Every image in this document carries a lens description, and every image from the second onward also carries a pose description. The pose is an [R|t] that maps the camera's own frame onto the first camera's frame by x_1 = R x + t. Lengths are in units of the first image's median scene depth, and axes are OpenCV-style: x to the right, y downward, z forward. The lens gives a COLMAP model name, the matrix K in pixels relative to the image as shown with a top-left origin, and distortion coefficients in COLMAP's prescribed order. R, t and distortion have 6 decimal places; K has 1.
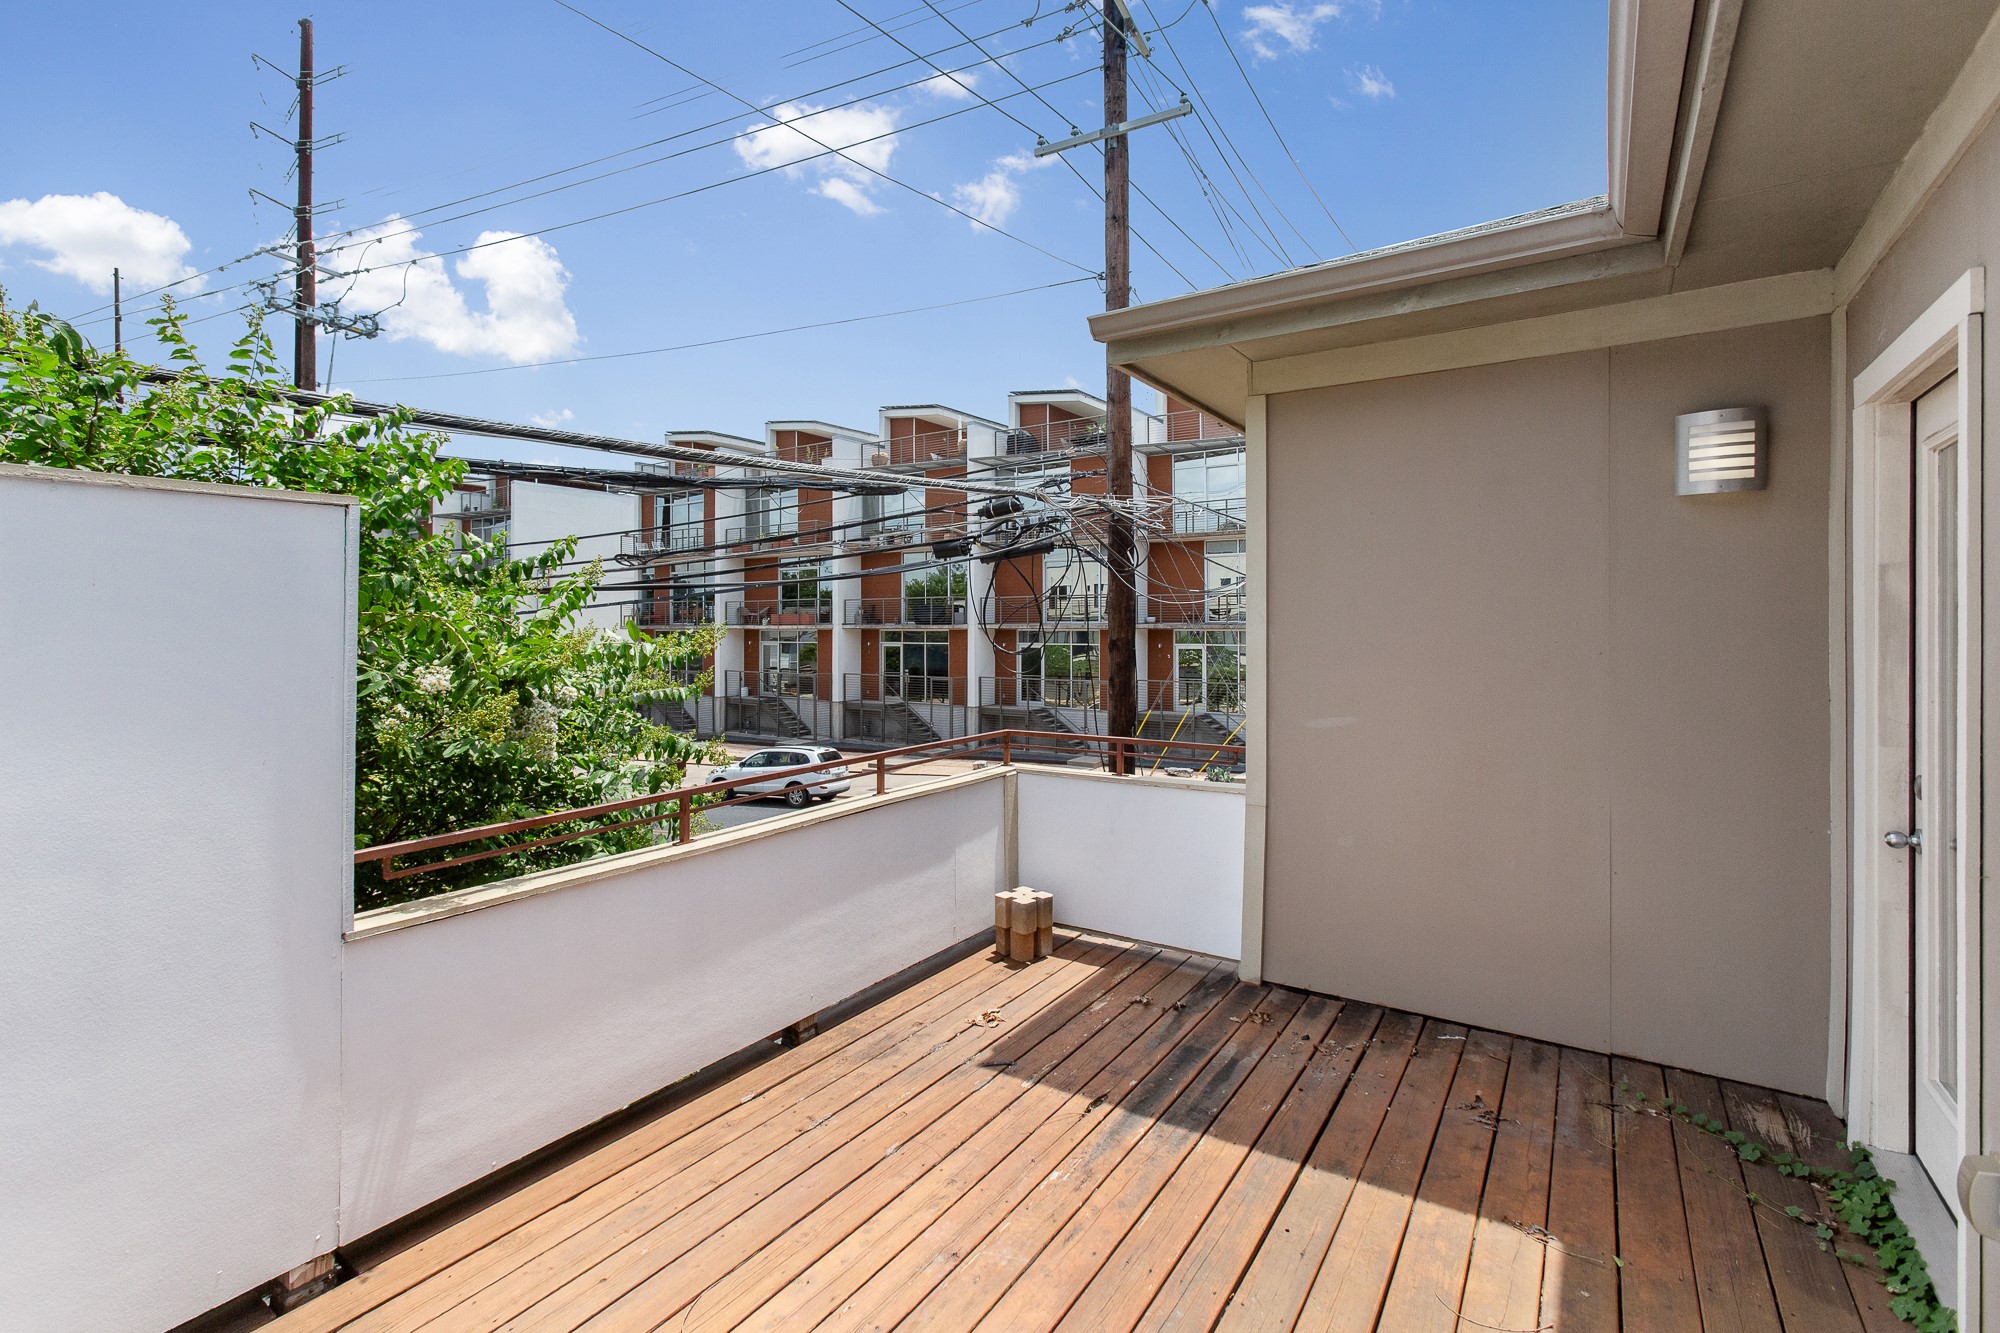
lens RADIAL K [[918.5, 0, 972.7], [0, 918.5, 620.4], [0, 0, 1]] dist [-0.001134, 0.006754]
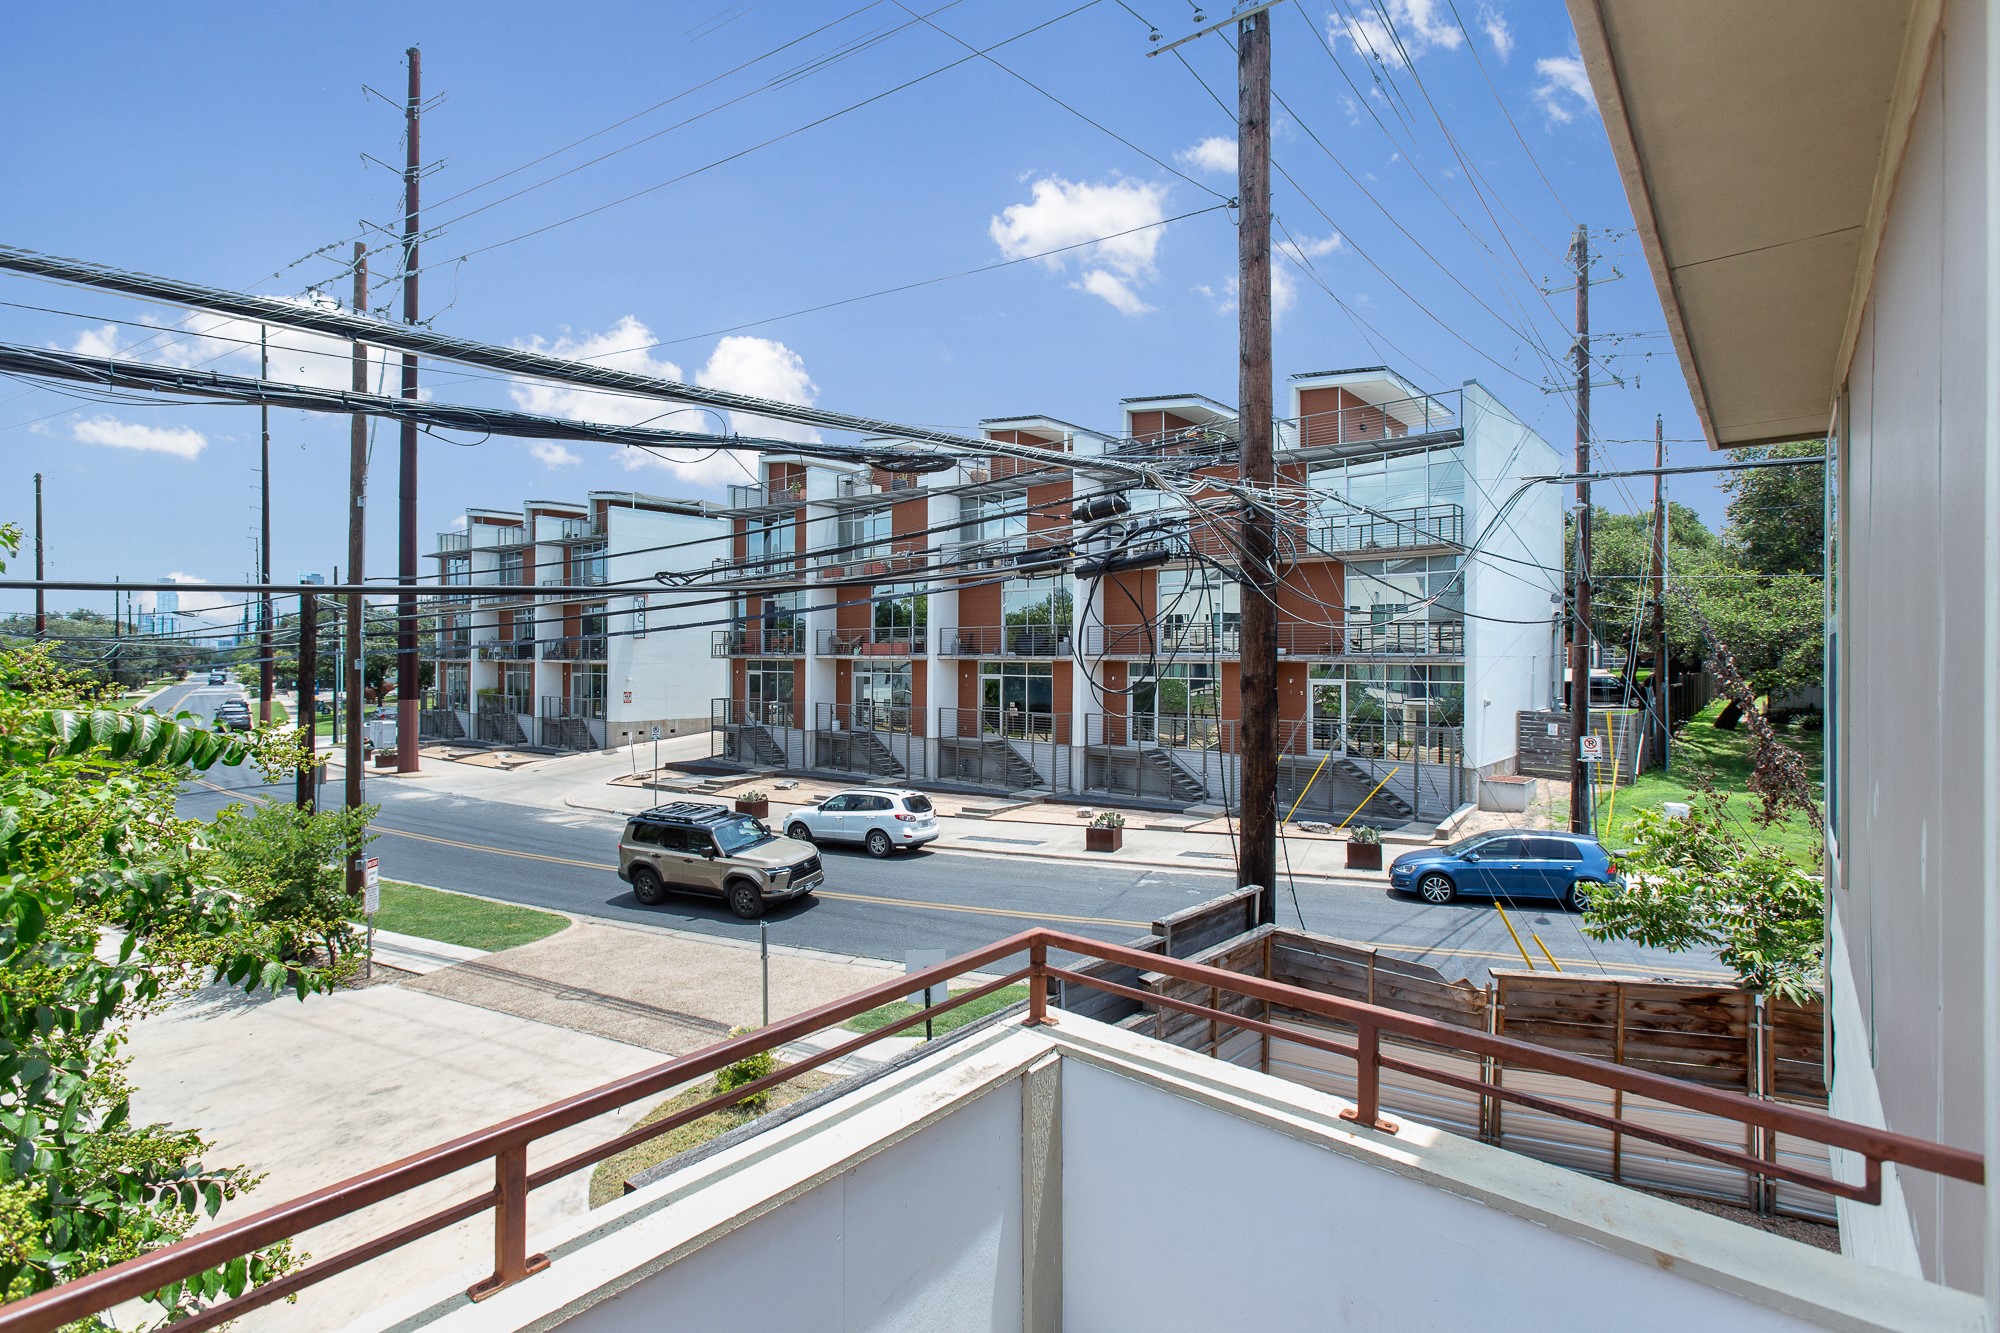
lens RADIAL K [[928.7, 0, 990.1], [0, 928.7, 651.7], [0, 0, 1]] dist [-0.020698, 0.007546]
pose [[0.994704, 0.005277, -0.102641, 0.058527], [-0.005212, 0.999986, 0.000906, 0.001944], [0.102645, -0.000366, 0.994718, 0.644033]]
